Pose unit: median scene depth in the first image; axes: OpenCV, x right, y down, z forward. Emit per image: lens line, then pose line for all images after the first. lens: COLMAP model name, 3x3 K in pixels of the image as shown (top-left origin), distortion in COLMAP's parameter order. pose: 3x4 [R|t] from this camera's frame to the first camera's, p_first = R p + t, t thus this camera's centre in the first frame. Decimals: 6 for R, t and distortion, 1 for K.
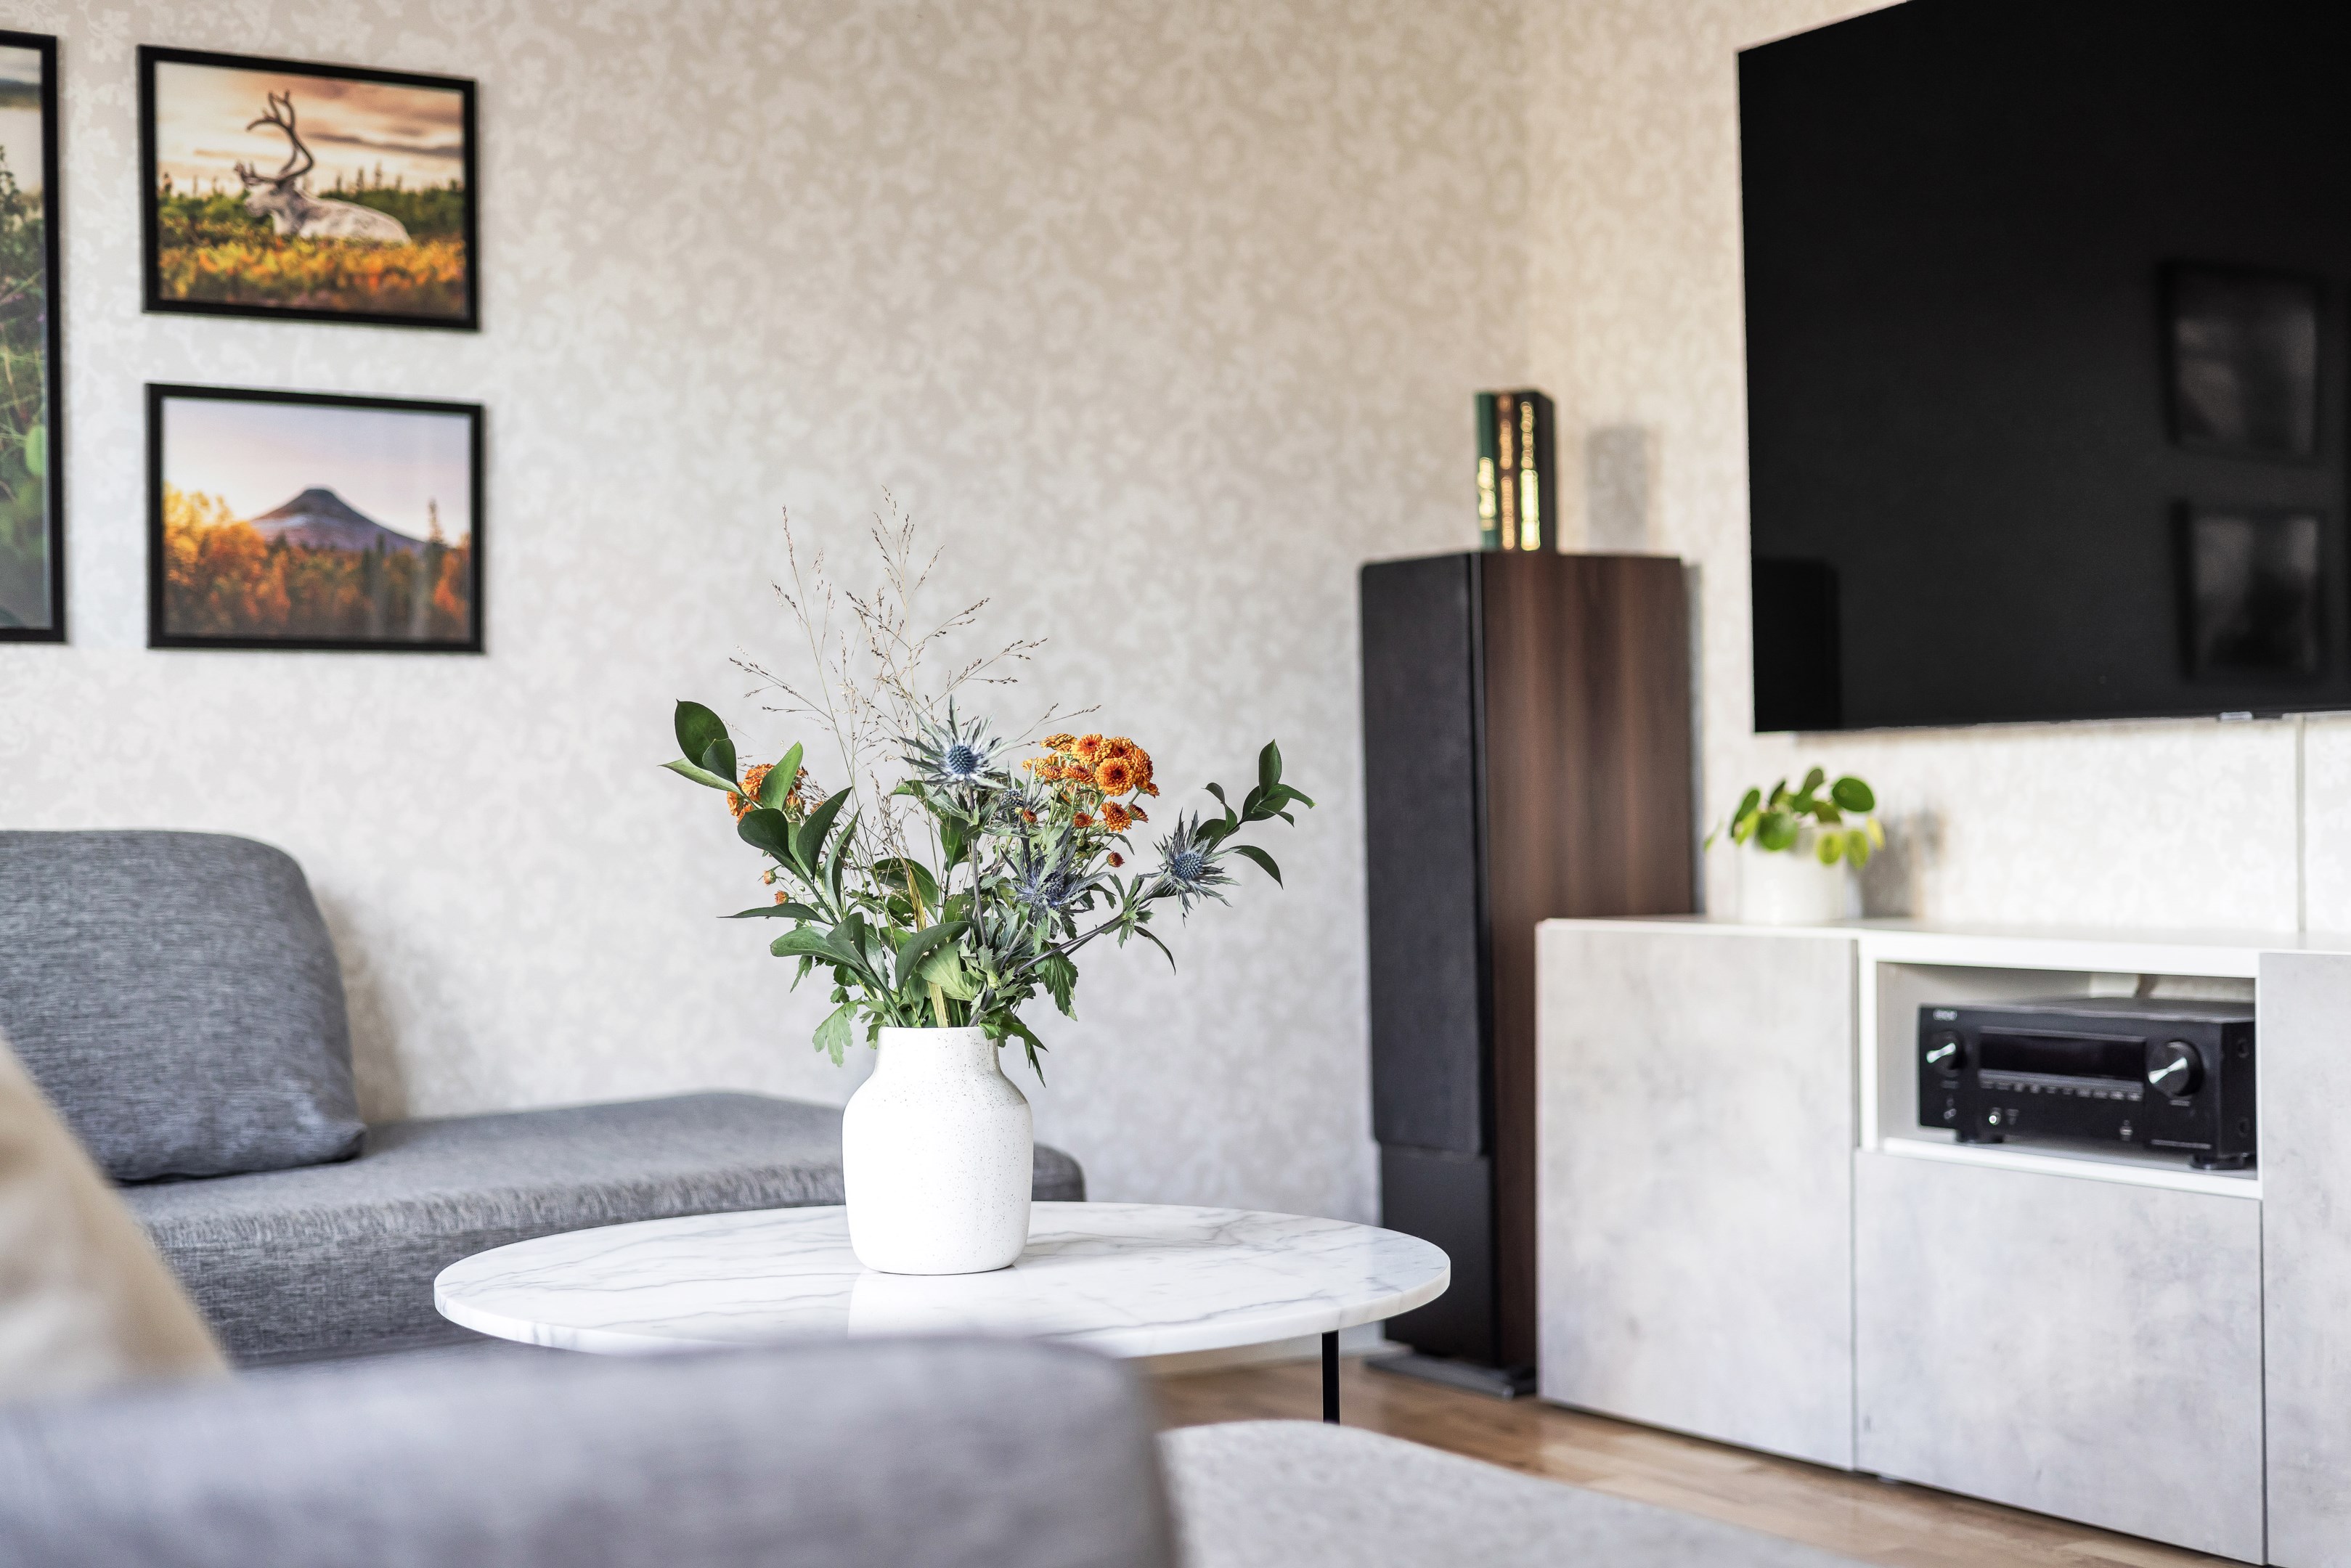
lens RADIAL K [[3247.1, 0, 1180.5], [0, 3247.1, 792.8], [0, 0, 1]] dist [0.006997, 0.000000]
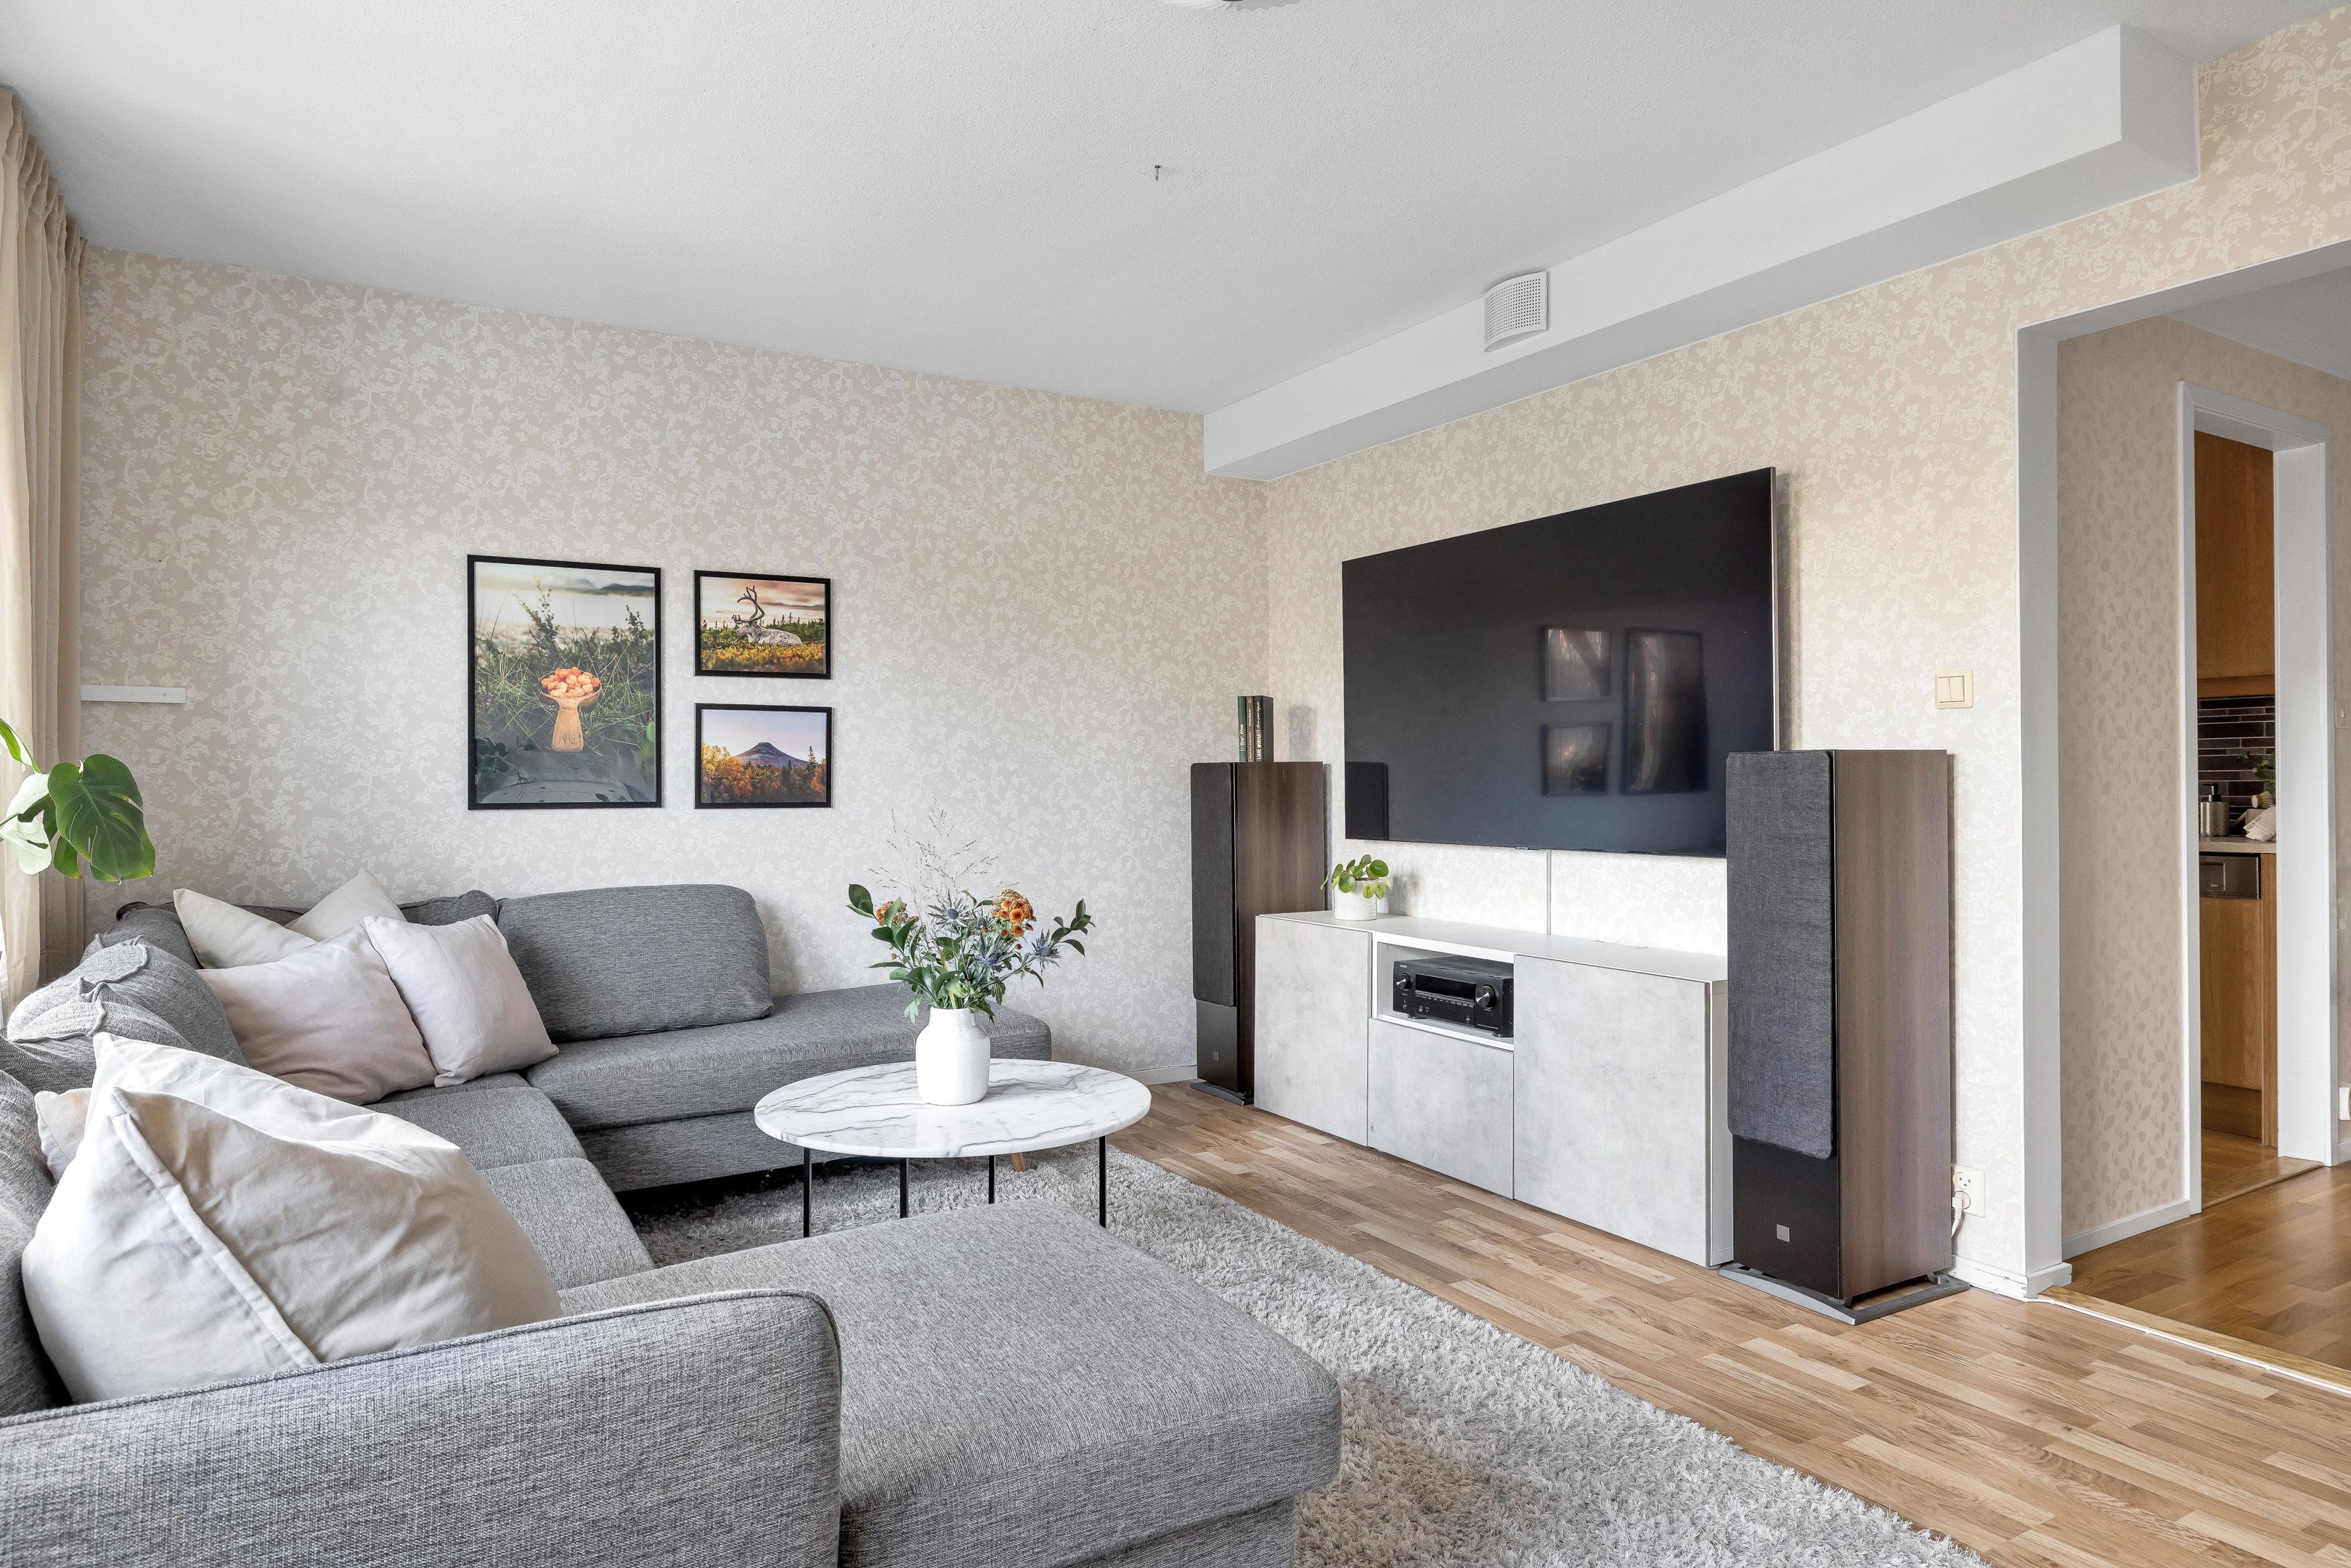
lens RADIAL K [[1369.0, 0, 1171.6], [0, 1369.0, 773.2], [0, 0, 1]] dist [-0.004352, -0.000796]
pose [[0.999501, 0.010438, -0.029825, 0.080771], [-0.010434, 0.999946, 0.000282, -0.072396], [0.029826, 0.000030, 0.999555, -0.051428]]
